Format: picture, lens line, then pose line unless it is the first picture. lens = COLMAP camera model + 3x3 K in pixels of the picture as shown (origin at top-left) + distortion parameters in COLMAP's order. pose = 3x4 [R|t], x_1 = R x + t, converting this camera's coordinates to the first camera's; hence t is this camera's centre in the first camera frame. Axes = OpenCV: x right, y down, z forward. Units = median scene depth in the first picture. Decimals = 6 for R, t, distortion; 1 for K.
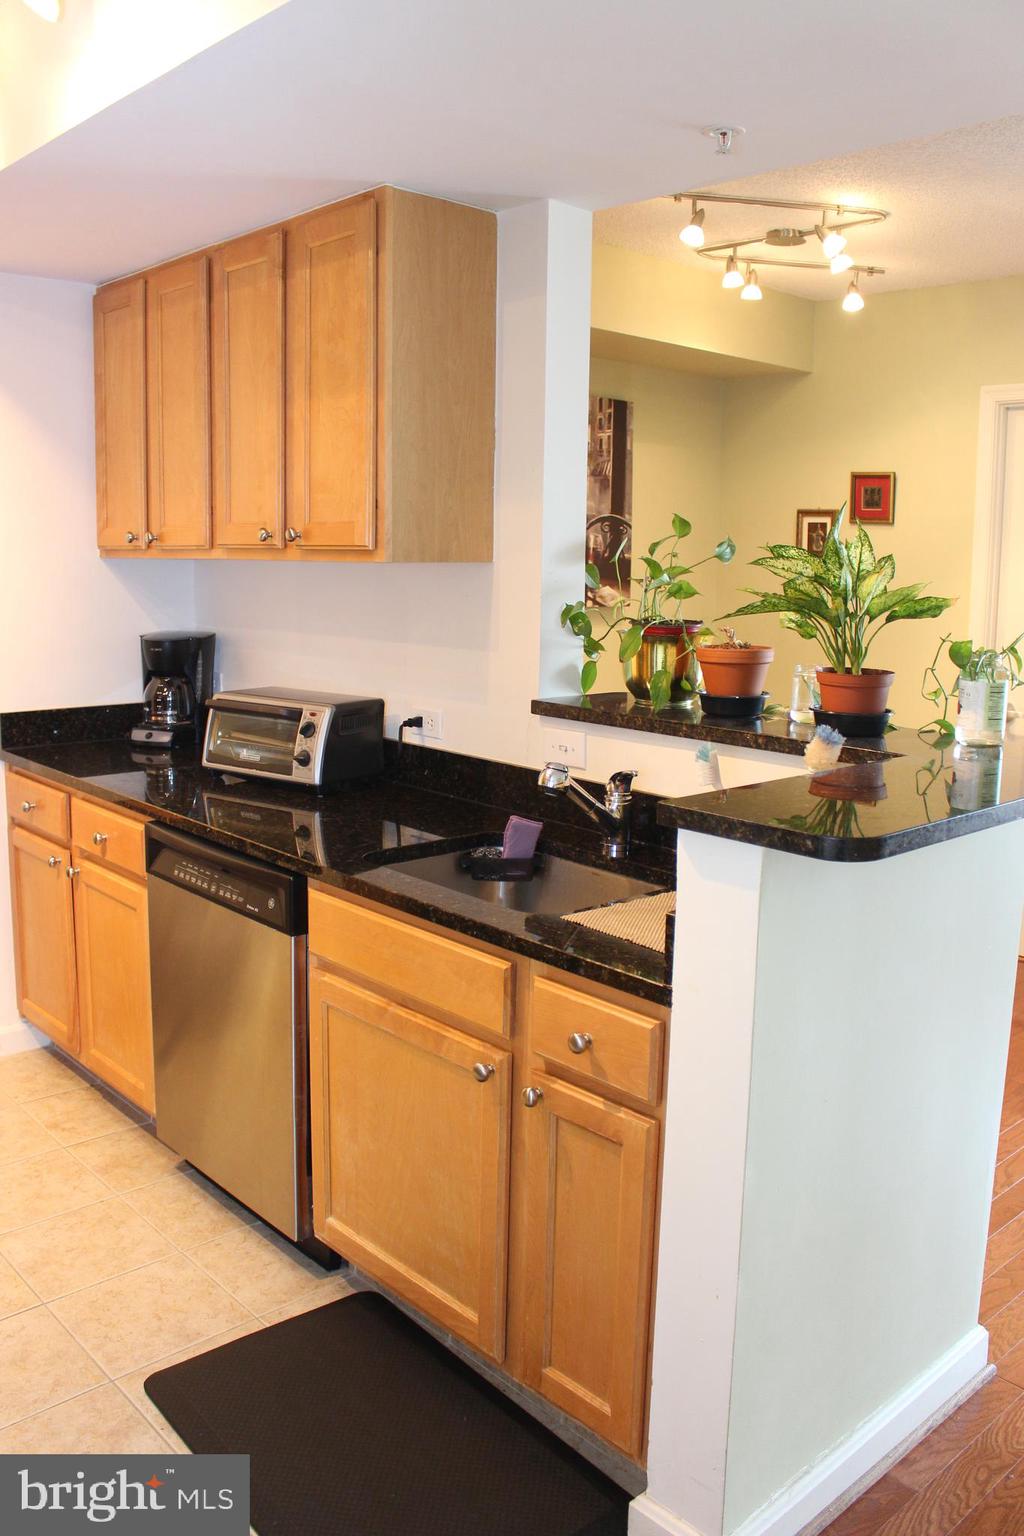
lens RADIAL K [[1270.4, 0, 512.0], [0, 1270.4, 768.0], [0, 0, 1]] dist [-0.157713, 0.129323]
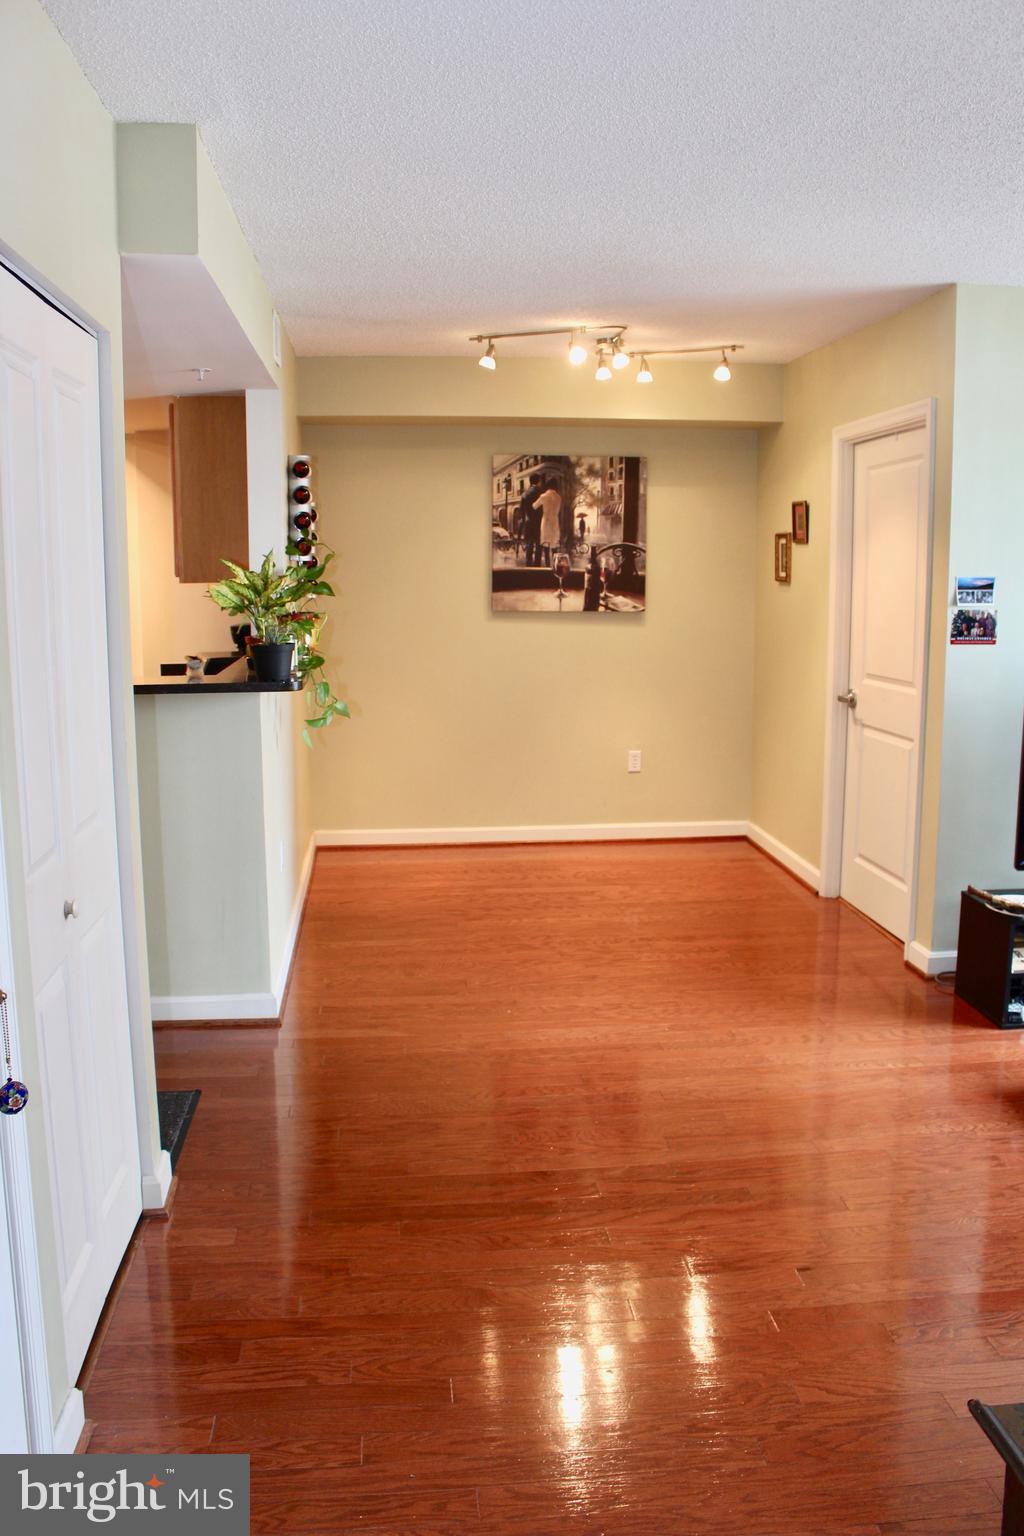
lens RADIAL K [[1270.4, 0, 512.0], [0, 1270.4, 768.0], [0, 0, 1]] dist [-0.157713, 0.129323]
pose [[0.798952, 0.075853, -0.596592, 0.811309], [-0.084203, 0.996351, 0.013915, 0.029685], [0.595470, 0.039117, 0.802424, -0.141879]]
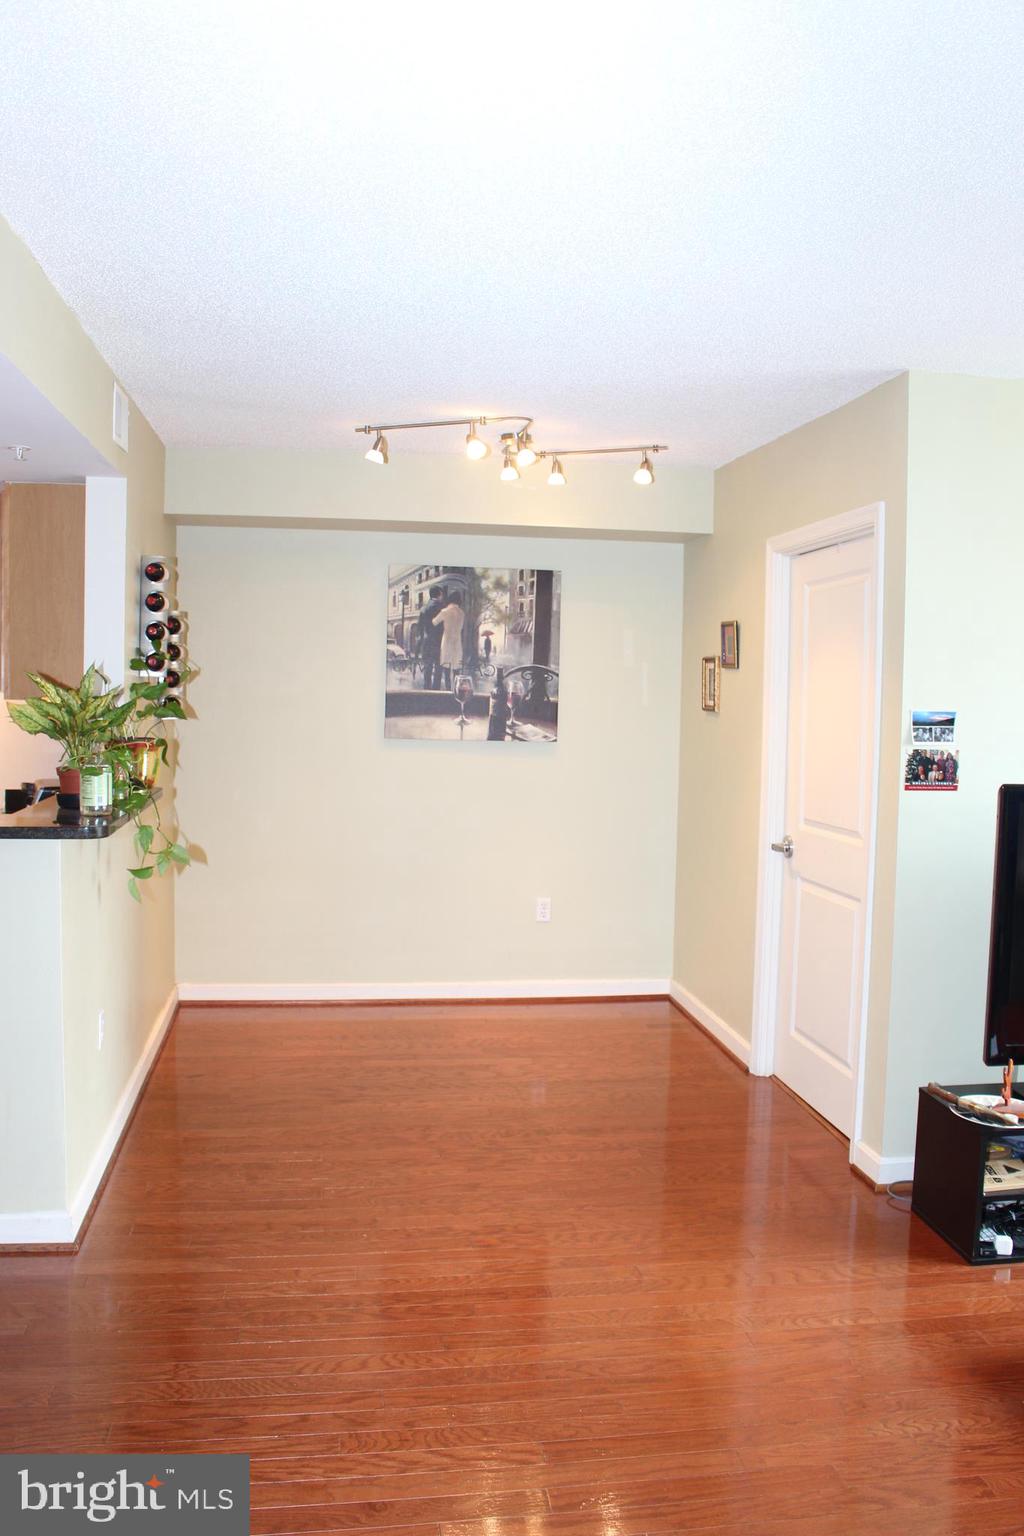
lens RADIAL K [[1270.4, 0, 512.0], [0, 1270.4, 768.0], [0, 0, 1]] dist [-0.157713, 0.129323]
pose [[0.826690, 0.034297, -0.561611, 0.749947], [-0.098973, 0.991441, -0.085142, 0.001483], [0.553884, 0.125970, 0.823009, 0.006373]]
